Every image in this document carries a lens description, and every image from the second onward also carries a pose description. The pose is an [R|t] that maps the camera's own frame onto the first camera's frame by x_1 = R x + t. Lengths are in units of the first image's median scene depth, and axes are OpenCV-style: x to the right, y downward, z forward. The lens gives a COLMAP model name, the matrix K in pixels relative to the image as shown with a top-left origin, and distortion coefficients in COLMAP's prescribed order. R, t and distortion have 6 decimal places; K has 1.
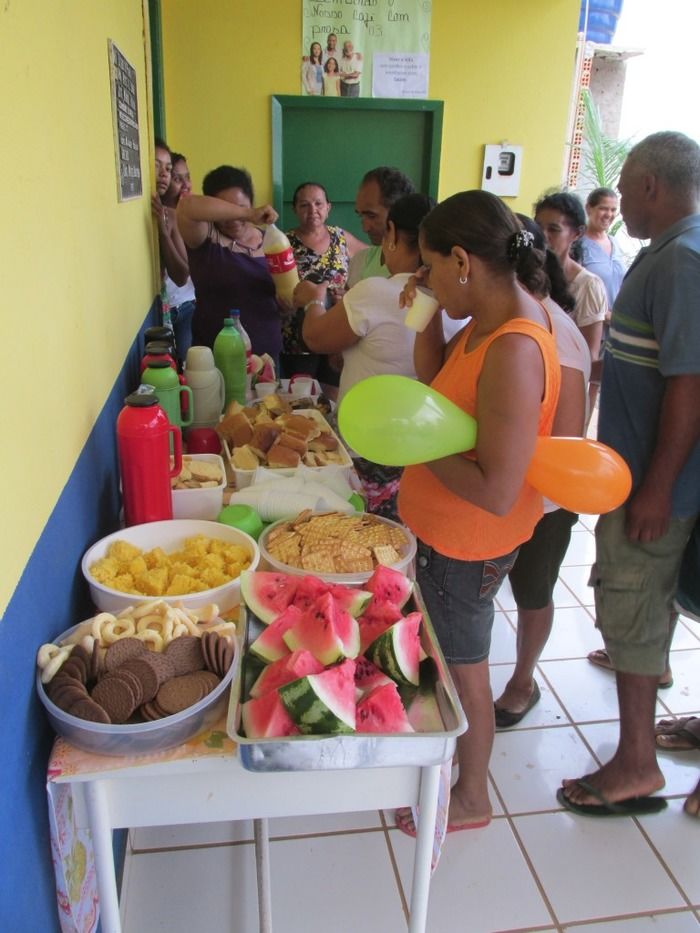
lens RADIAL K [[765.7, 0, 350.0], [0, 765.7, 466.5], [0, 0, 1]] dist [-0.043096, 0.011489]
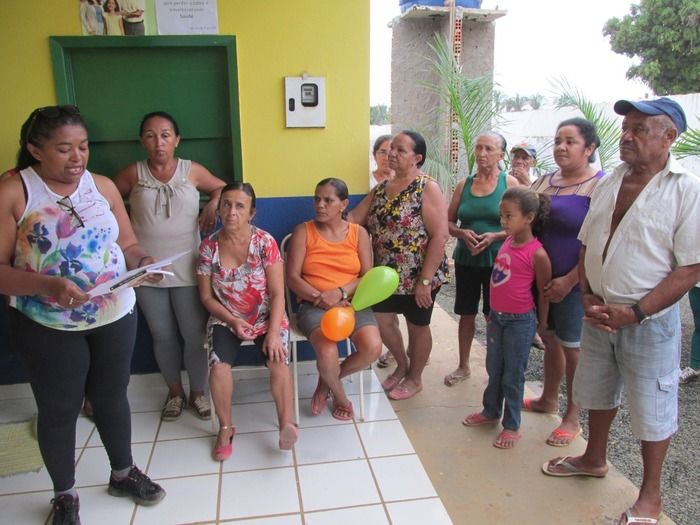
lens RADIAL K [[574.5, 0, 350.0], [0, 574.5, 262.5], [0, 0, 1]] dist [-0.043096, 0.011489]
pose [[0.999141, -0.040815, 0.007220, 0.256610], [0.041410, 0.990515, -0.131020, -0.090891], [-0.001804, 0.131206, 0.991353, 0.312891]]
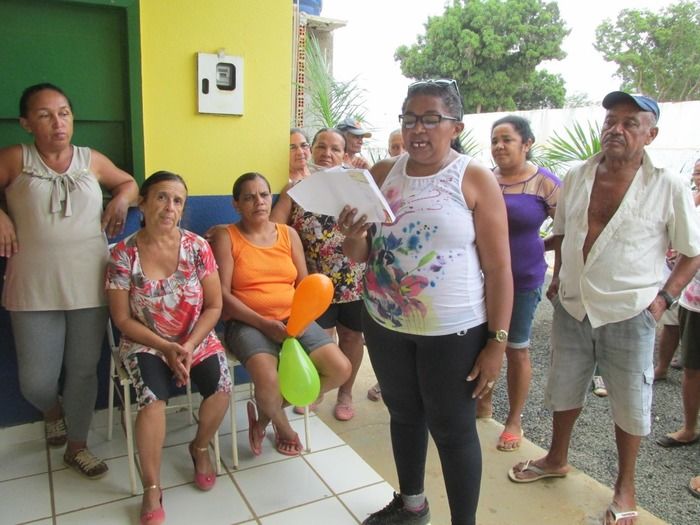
lens RADIAL K [[578.6, 0, 345.8], [0, 578.6, 254.4], [0, 0, 1]] dist [-0.030083, 0.008137]
pose [[0.939164, -0.063063, 0.337631, 0.108085], [0.116898, 0.983003, -0.141563, -0.104352], [-0.322965, 0.172419, 0.930572, 0.417763]]
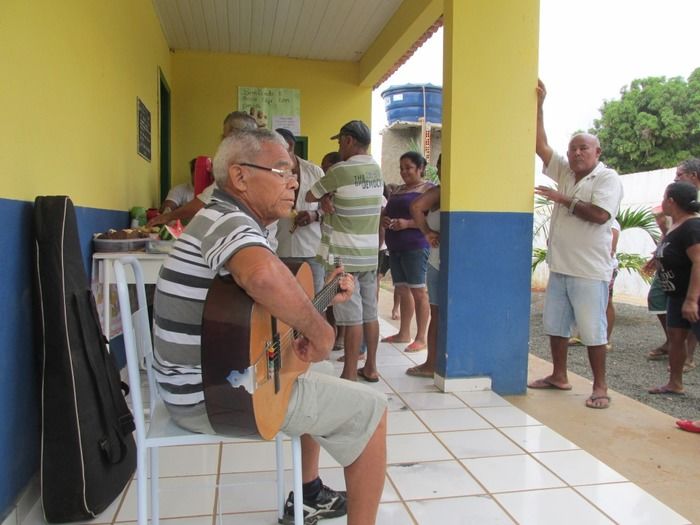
lens RADIAL K [[574.5, 0, 350.0], [0, 574.5, 262.5], [0, 0, 1]] dist [-0.043096, 0.011489]
pose [[0.999334, -0.013065, 0.034070, 0.180895], [0.022498, 0.955730, -0.293384, 0.309204], [-0.028729, 0.293955, 0.955387, -0.401799]]
